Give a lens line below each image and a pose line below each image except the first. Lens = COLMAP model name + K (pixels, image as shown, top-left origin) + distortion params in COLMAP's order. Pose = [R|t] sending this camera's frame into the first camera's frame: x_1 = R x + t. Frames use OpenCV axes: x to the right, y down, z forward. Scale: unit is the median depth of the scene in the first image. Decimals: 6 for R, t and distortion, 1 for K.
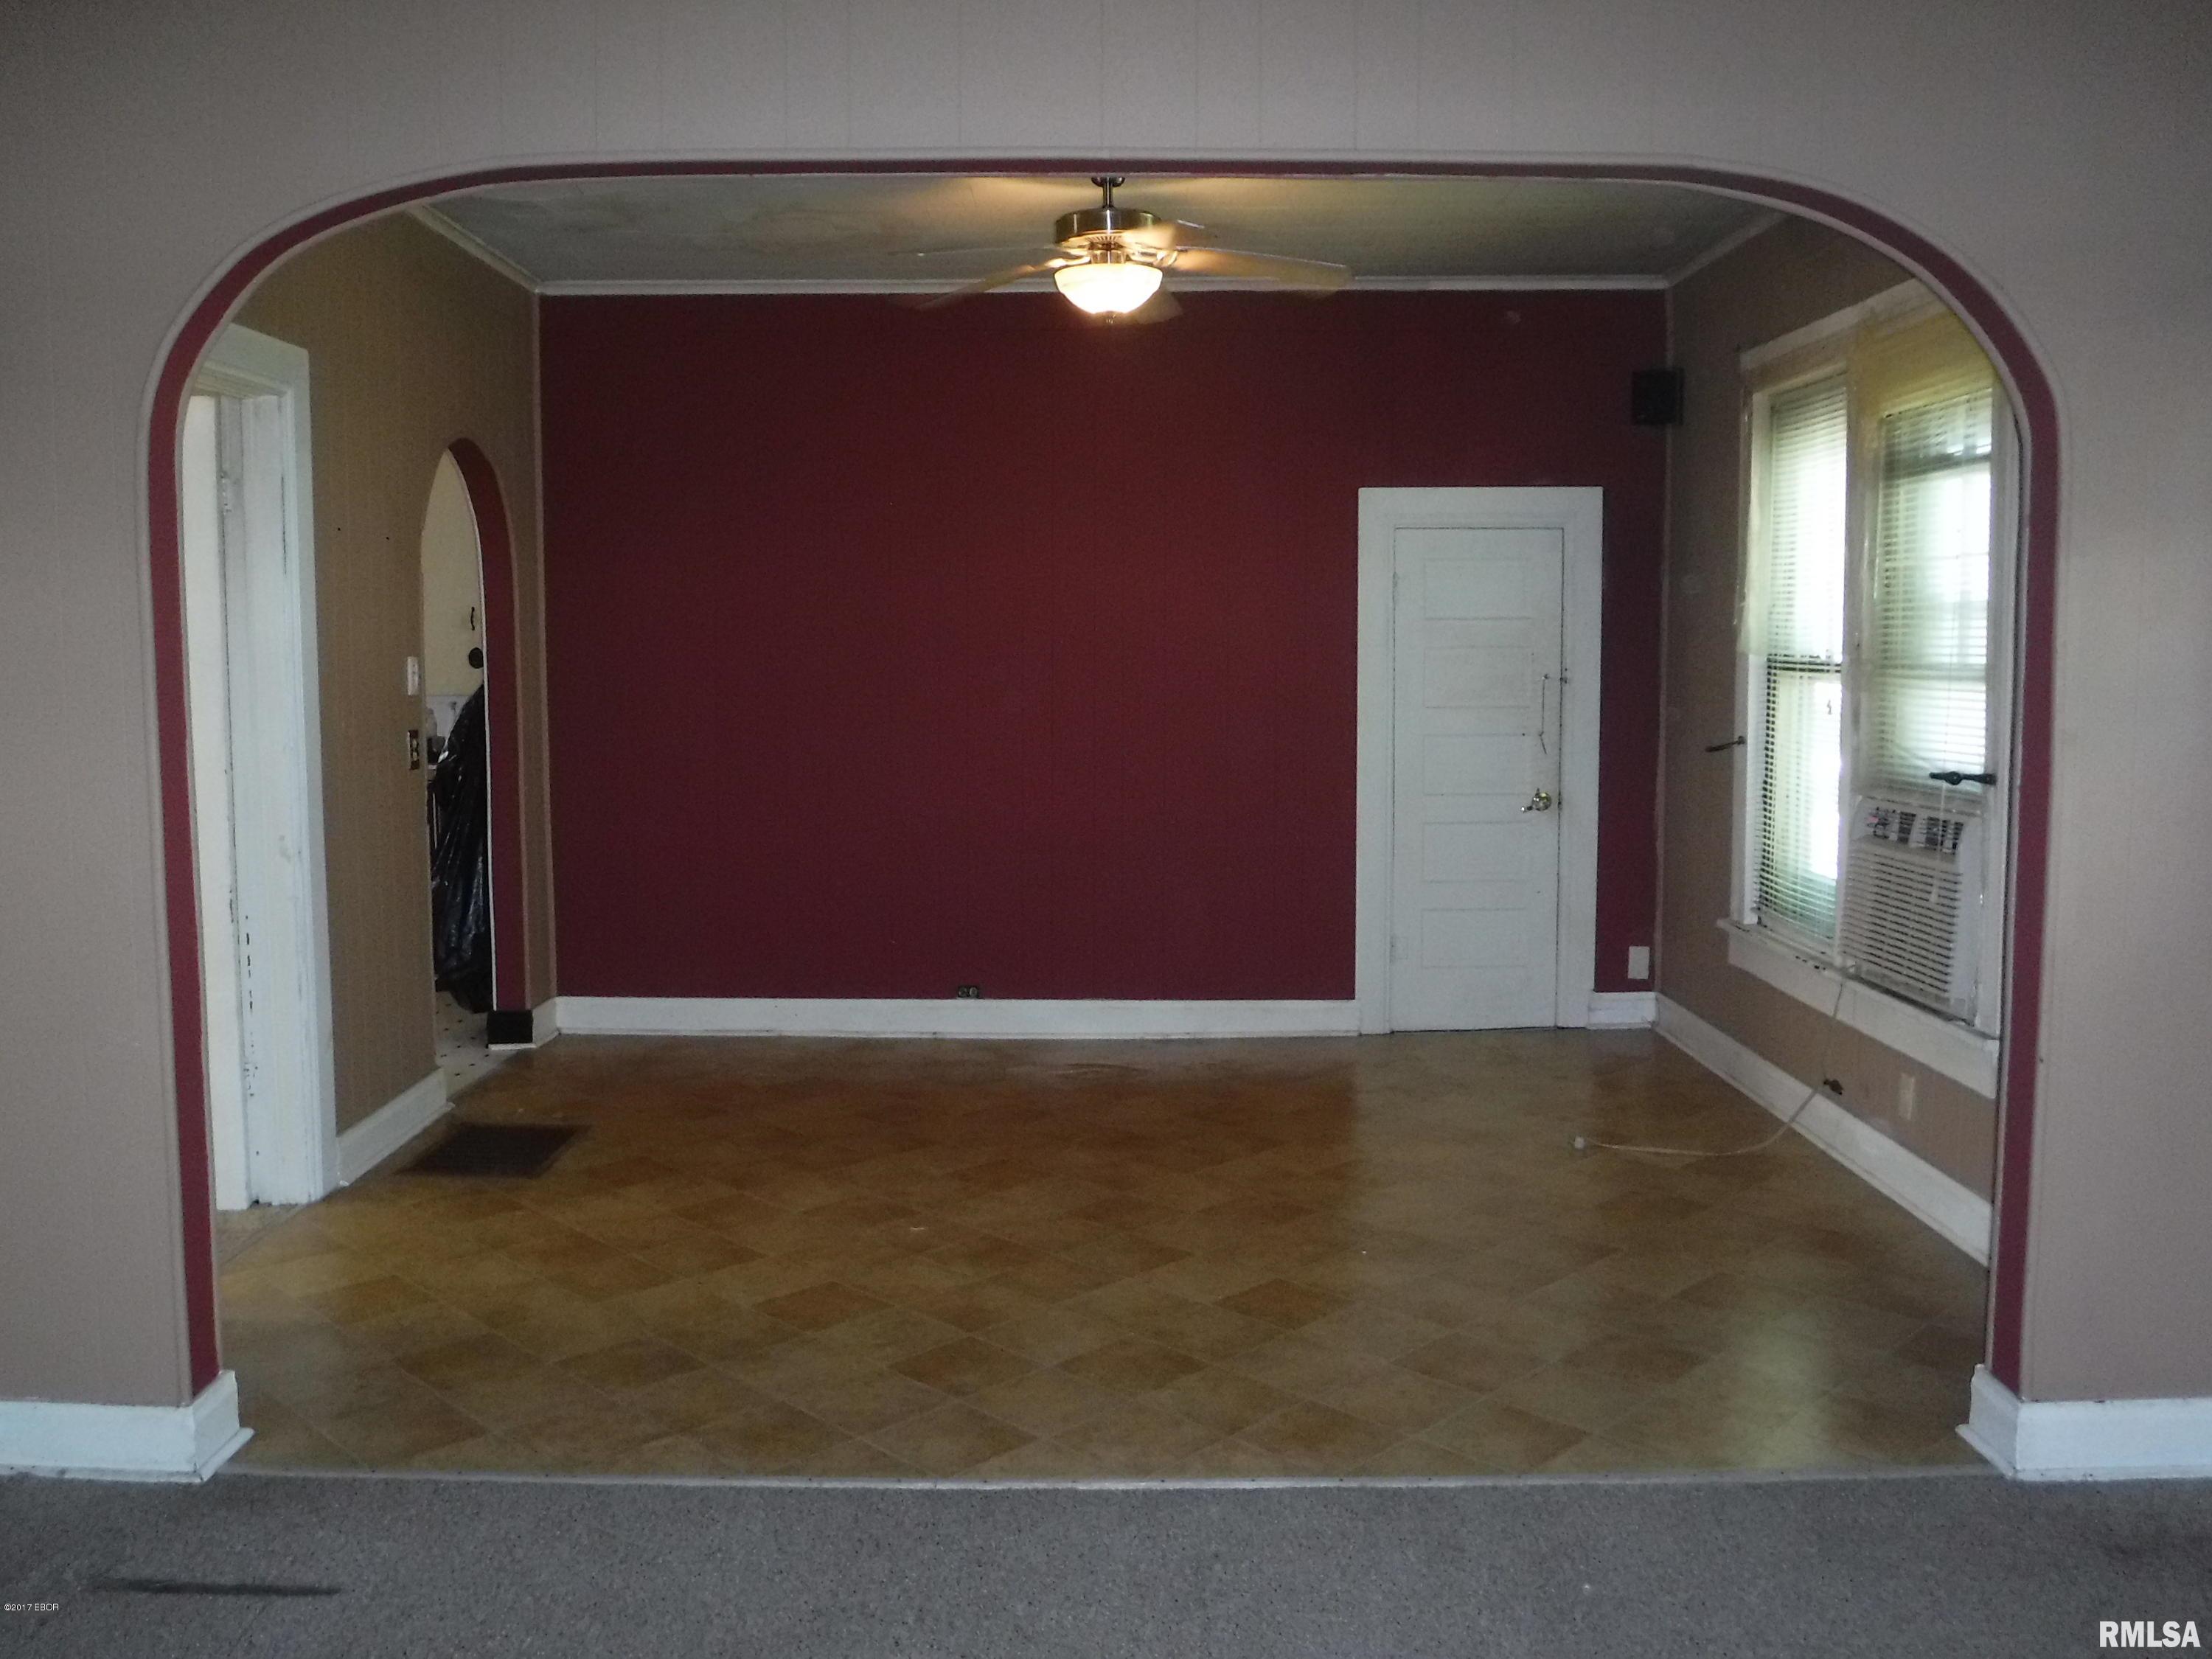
lens RADIAL K [[1883.0, 0, 1104.2], [0, 1883.0, 790.3], [0, 0, 1]] dist [-0.070595, 0.003289]
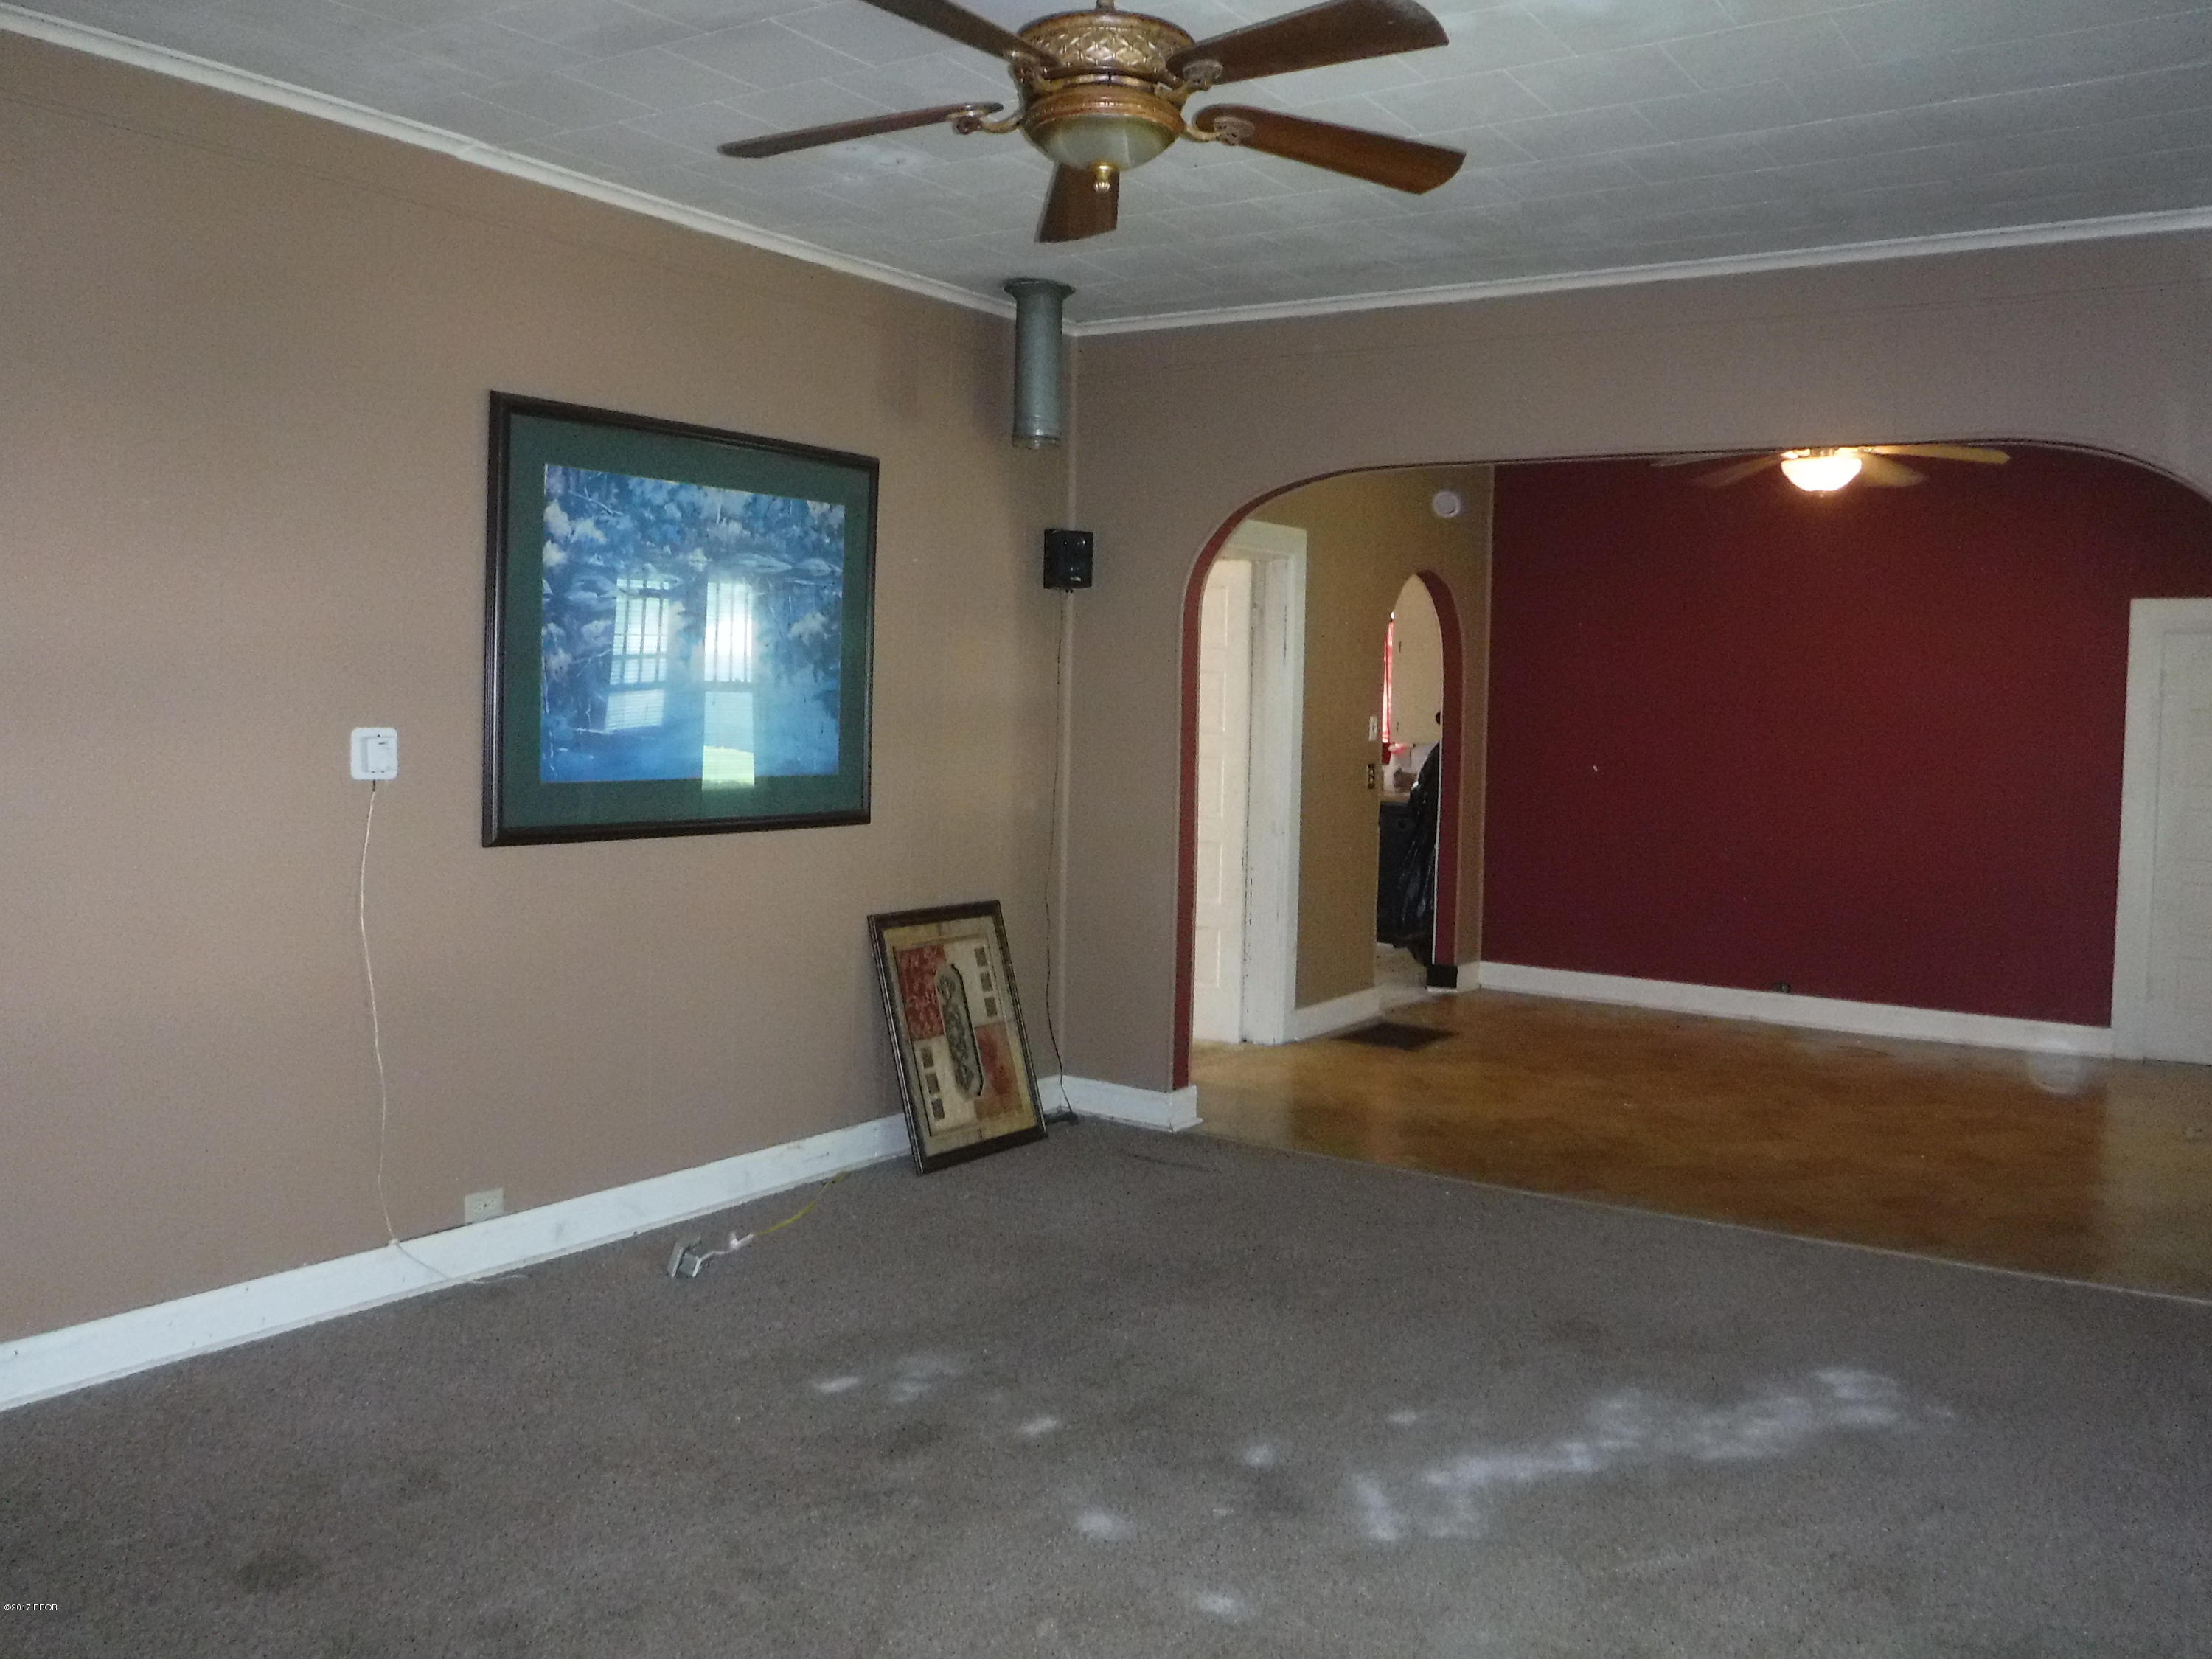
lens RADIAL K [[1843.3, 0, 1088.7], [0, 1843.3, 819.9], [0, 0, 1]] dist [-0.064277, 0.004680]
pose [[0.826504, 0.058181, -0.559917, 0.308873], [-0.066068, 0.997796, 0.006157, 0.021387], [0.559041, 0.031903, 0.828526, -0.415170]]
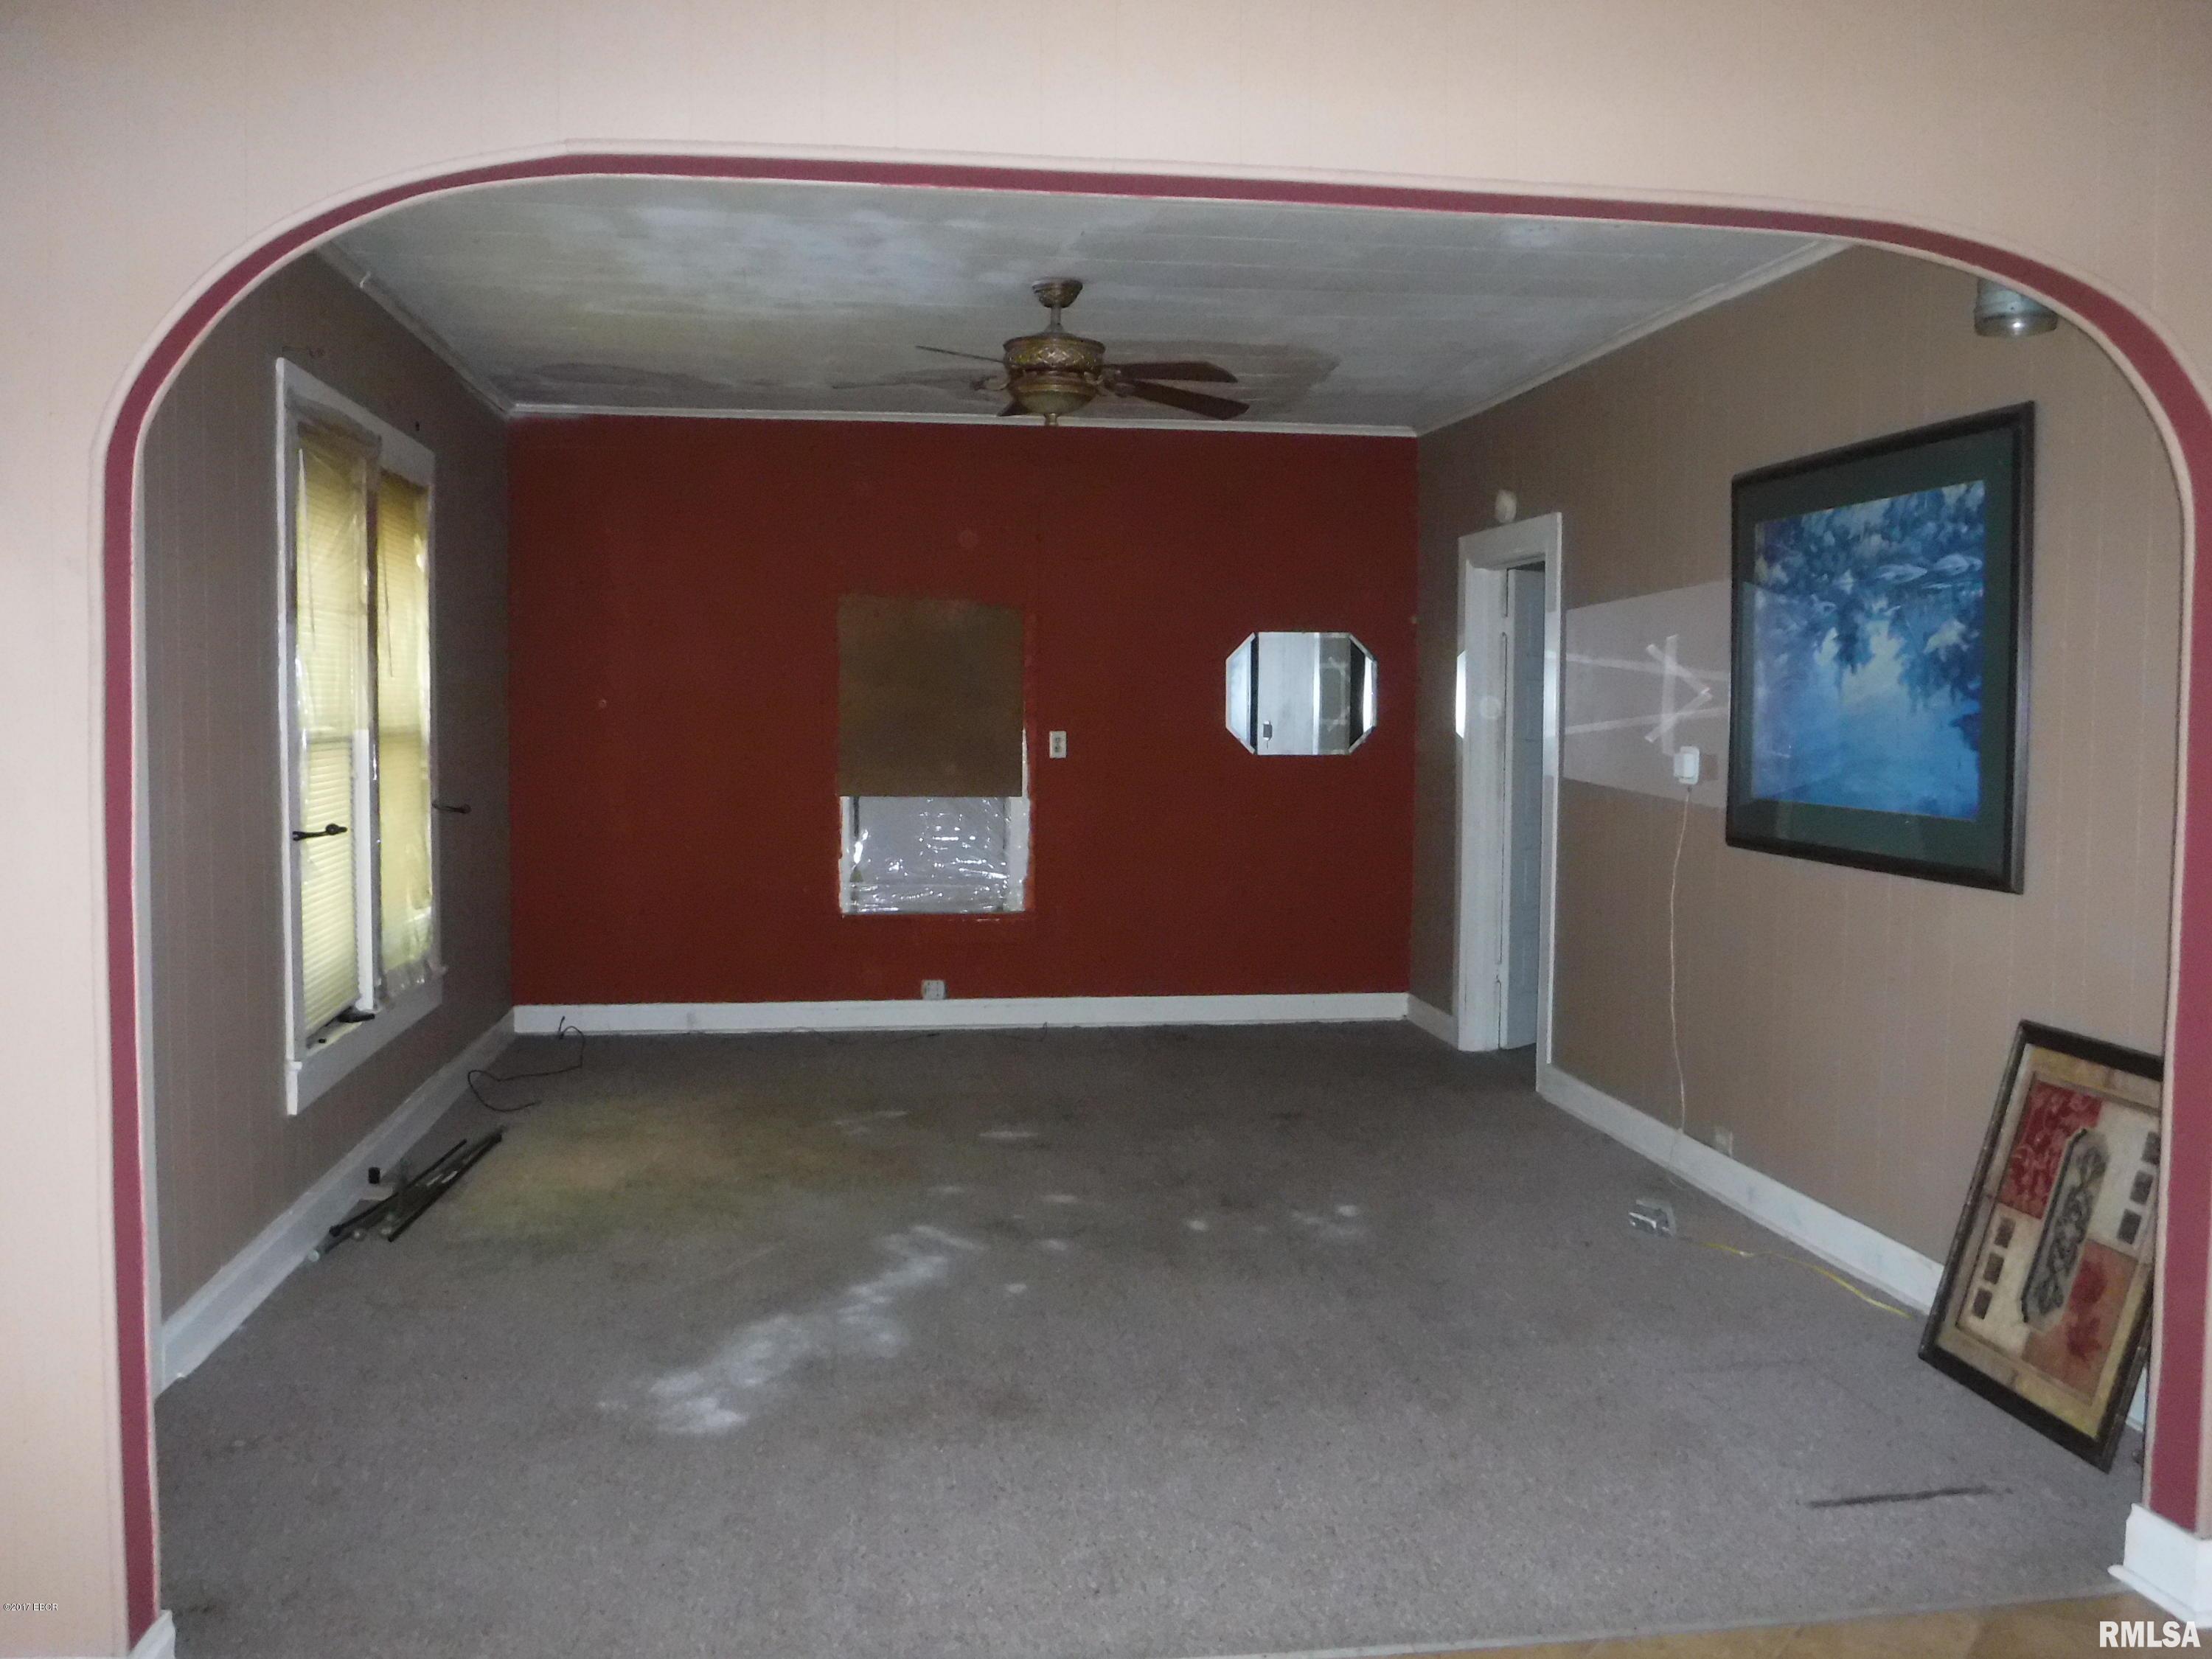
lens RADIAL K [[1843.3, 0, 1088.7], [0, 1843.3, 819.9], [0, 0, 1]] dist [-0.064277, 0.004680]
pose [[-0.989277, 0.002627, -0.146029, 0.118732], [-0.017410, 0.990588, 0.135766, -0.090423], [0.145011, 0.136853, -0.979920, 1.078971]]
